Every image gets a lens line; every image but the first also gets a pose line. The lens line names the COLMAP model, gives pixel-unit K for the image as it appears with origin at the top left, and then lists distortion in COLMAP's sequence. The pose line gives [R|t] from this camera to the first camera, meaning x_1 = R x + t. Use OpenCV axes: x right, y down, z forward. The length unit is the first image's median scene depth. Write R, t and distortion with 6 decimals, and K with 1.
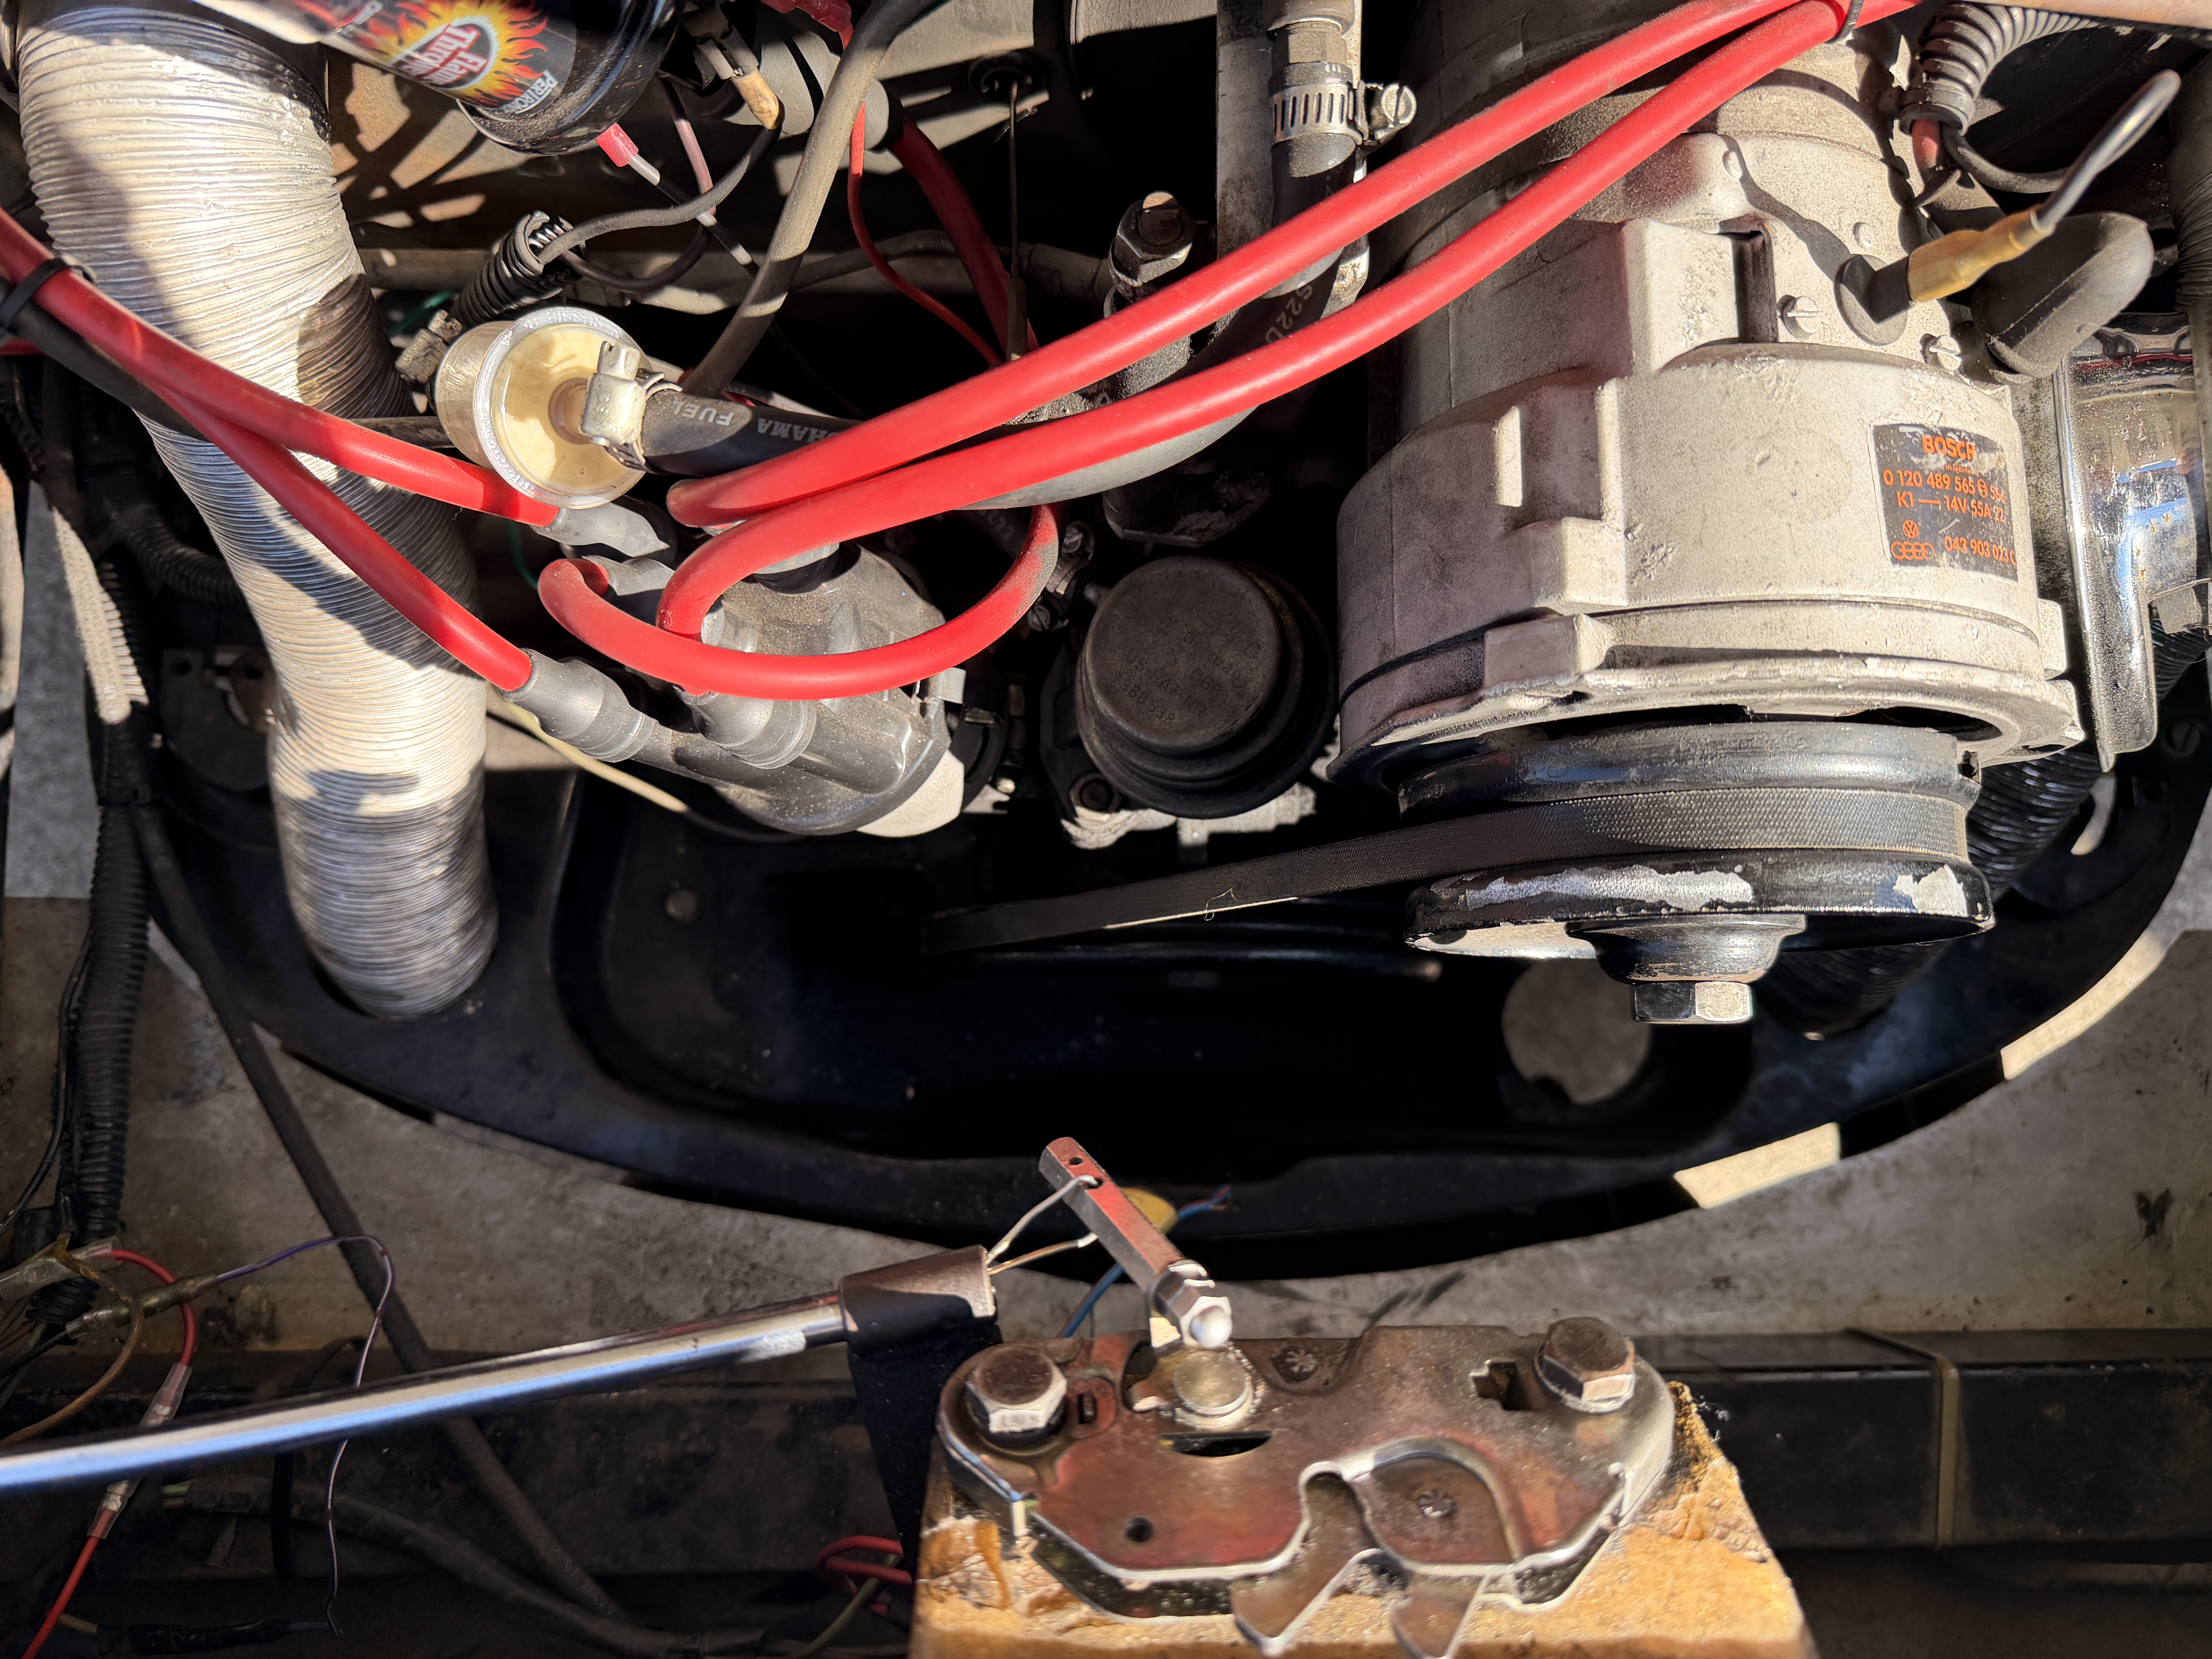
lens RADIAL K [[1570.6, 0, 1103.4], [0, 1570.6, 823.1], [0, 0, 1]] dist [0.038863, -0.054944]
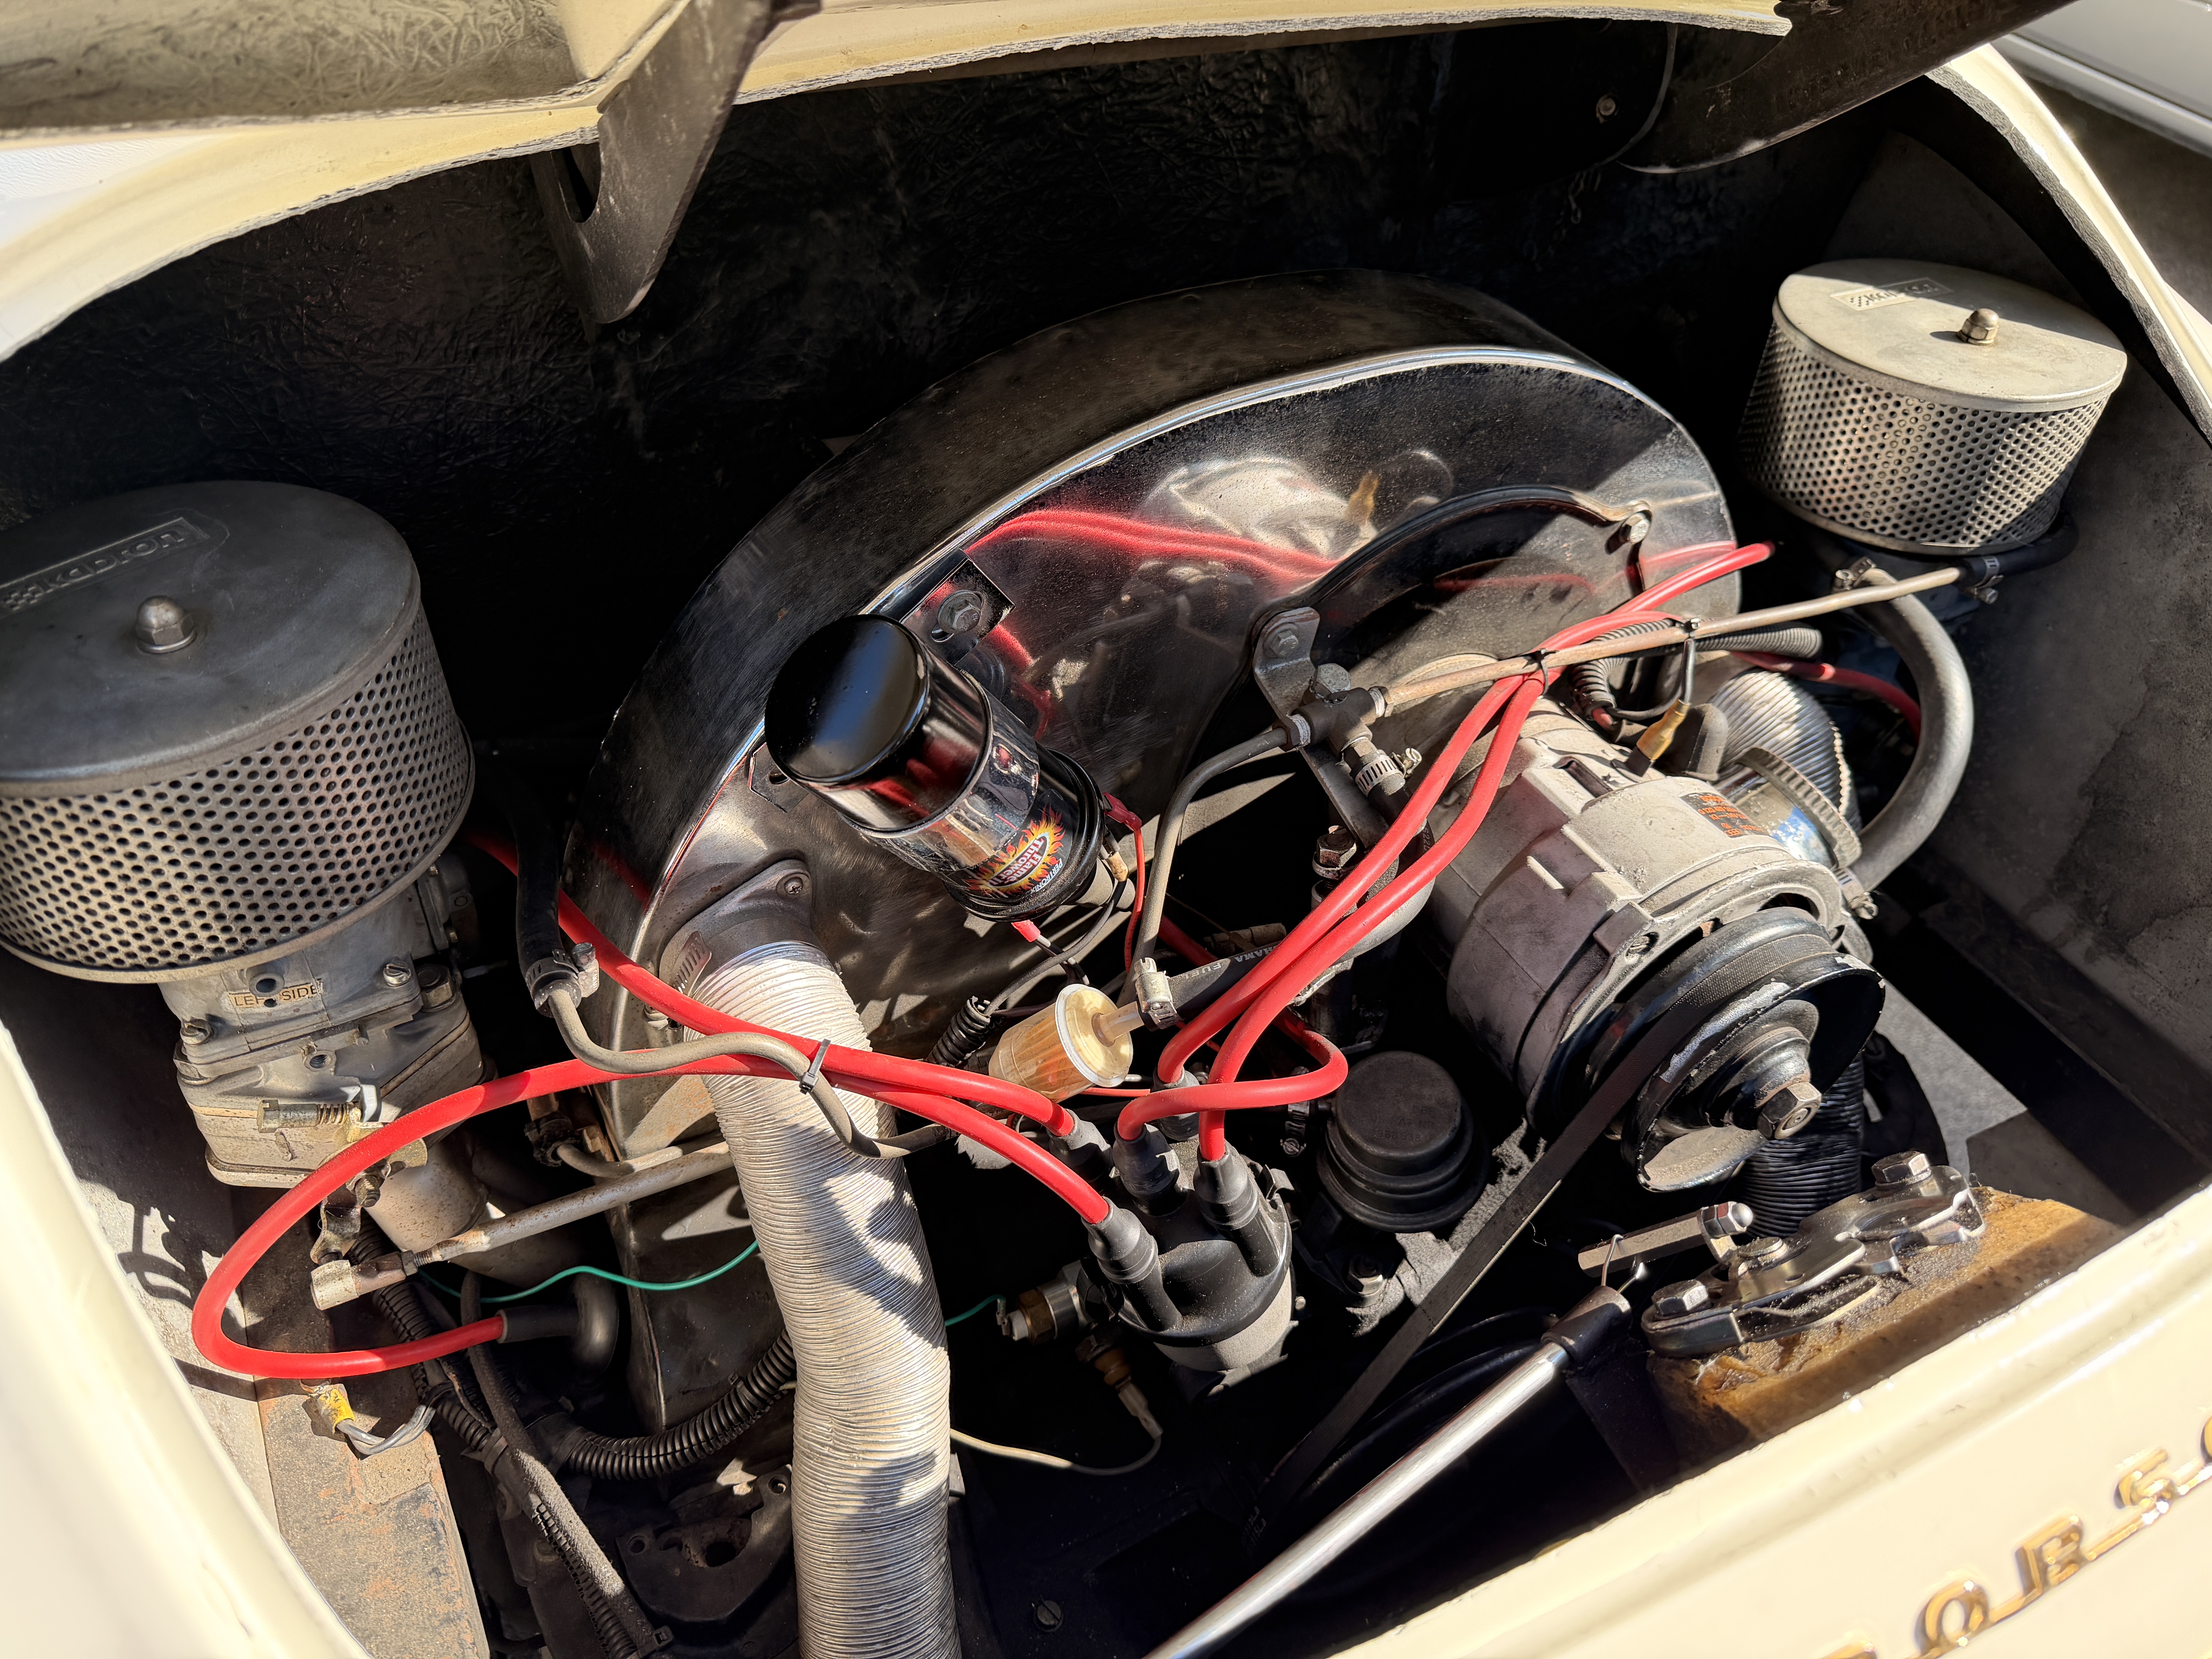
lens RADIAL K [[1570.6, 0, 1119.1], [0, 1570.6, 816.9], [0, 0, 1]] dist [0.038863, -0.054944]
pose [[0.886016, -0.296563, 0.356409, -0.871849], [0.452993, 0.717586, -0.529026, 0.506541], [-0.098864, 0.630176, 0.770133, -0.504942]]
